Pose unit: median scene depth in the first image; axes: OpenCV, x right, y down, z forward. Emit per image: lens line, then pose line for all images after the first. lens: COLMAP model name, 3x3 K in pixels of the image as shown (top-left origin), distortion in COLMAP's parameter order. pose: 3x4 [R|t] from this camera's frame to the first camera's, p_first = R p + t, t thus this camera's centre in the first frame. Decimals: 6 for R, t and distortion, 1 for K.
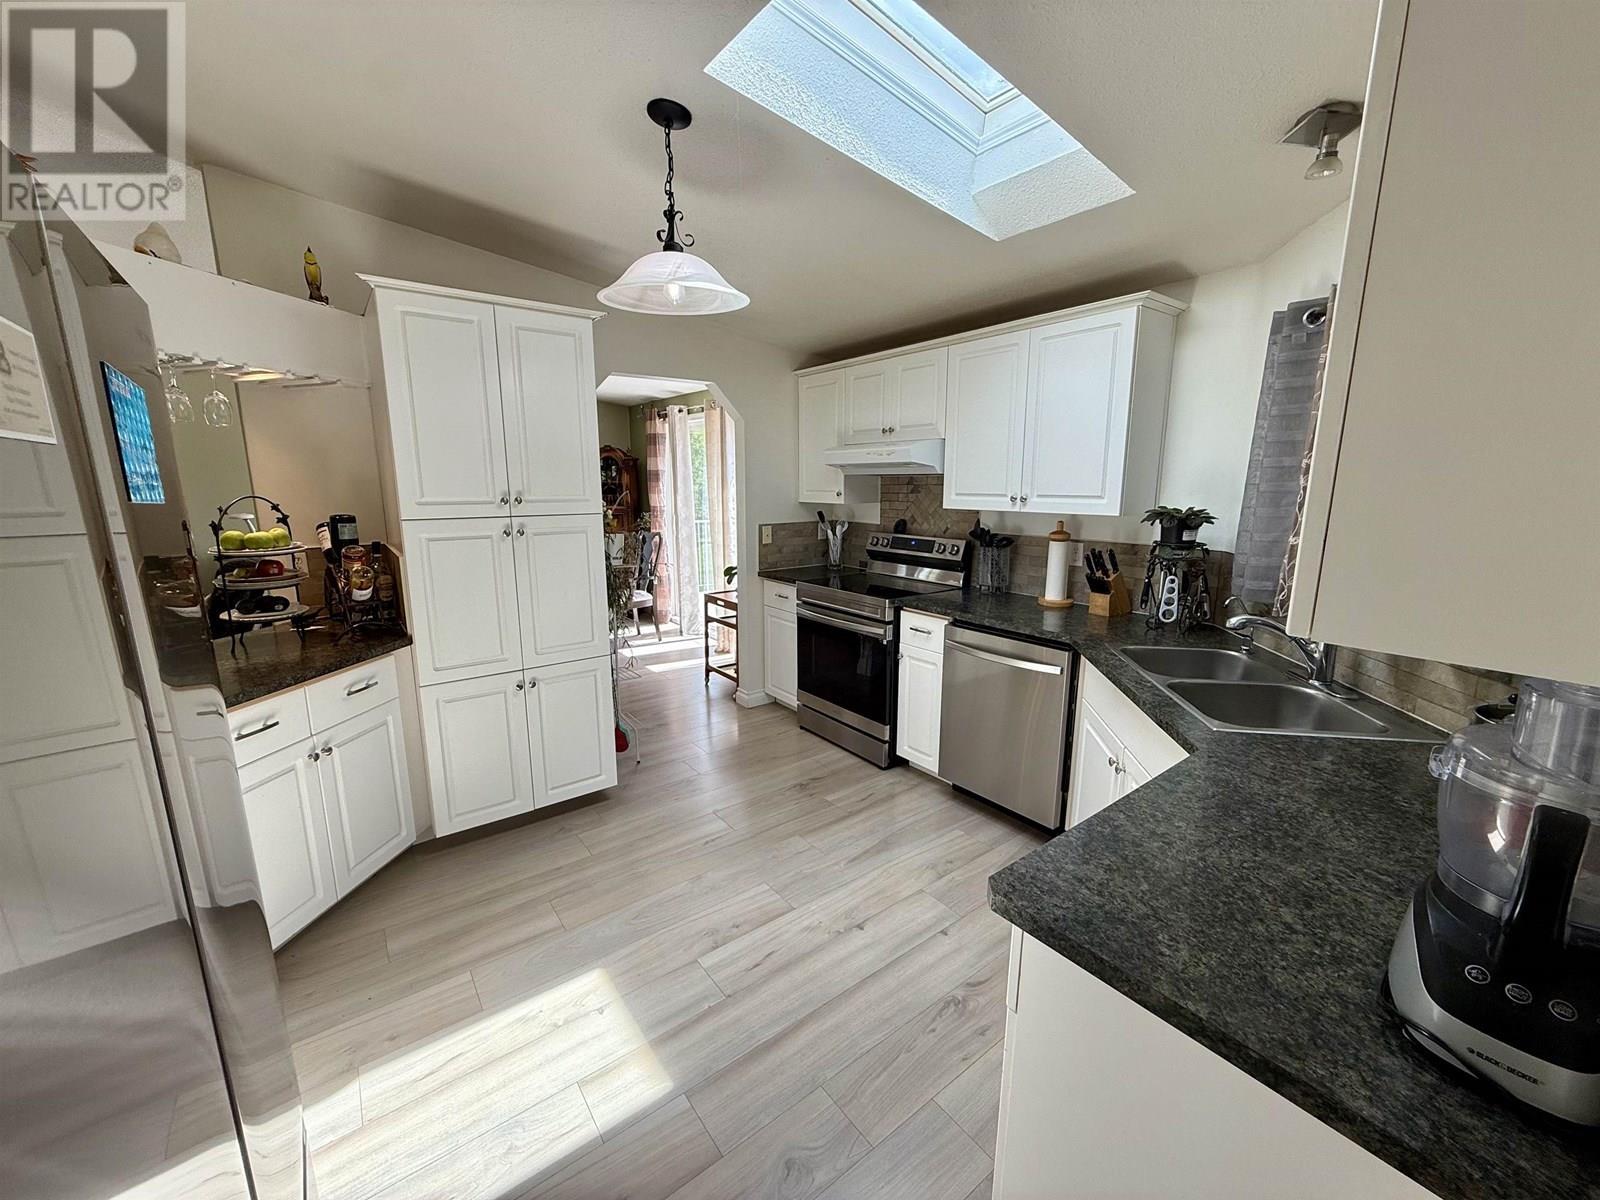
lens RADIAL K [[634.1, 0, 799.2], [0, 634.1, 605.0], [0, 0, 1]] dist [-0.002468, 0.000678]
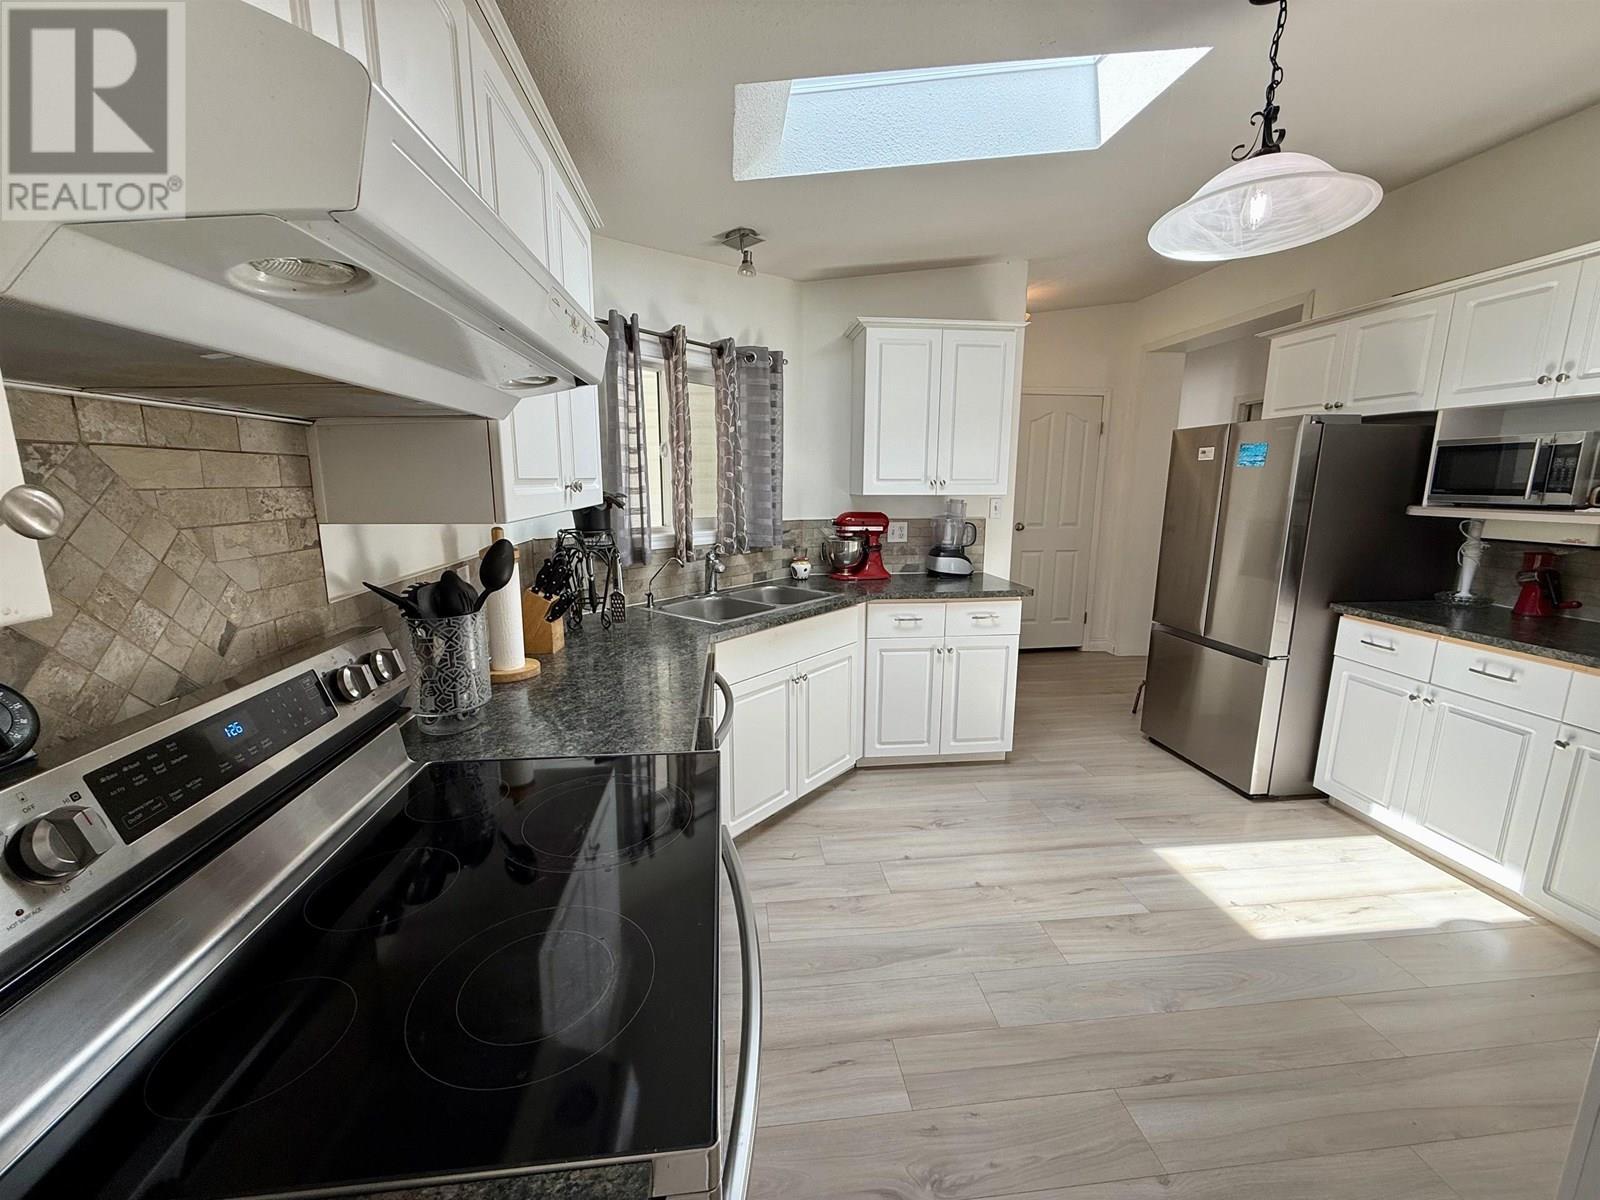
lens RADIAL K [[634.1, 0, 794.1], [0, 634.1, 596.7], [0, 0, 1]] dist [-0.002468, 0.000678]
pose [[-0.854190, -0.088373, 0.512396, -0.150001], [0.106411, 0.934882, 0.338632, -0.351202], [-0.508956, 0.343781, -0.789163, 1.954163]]
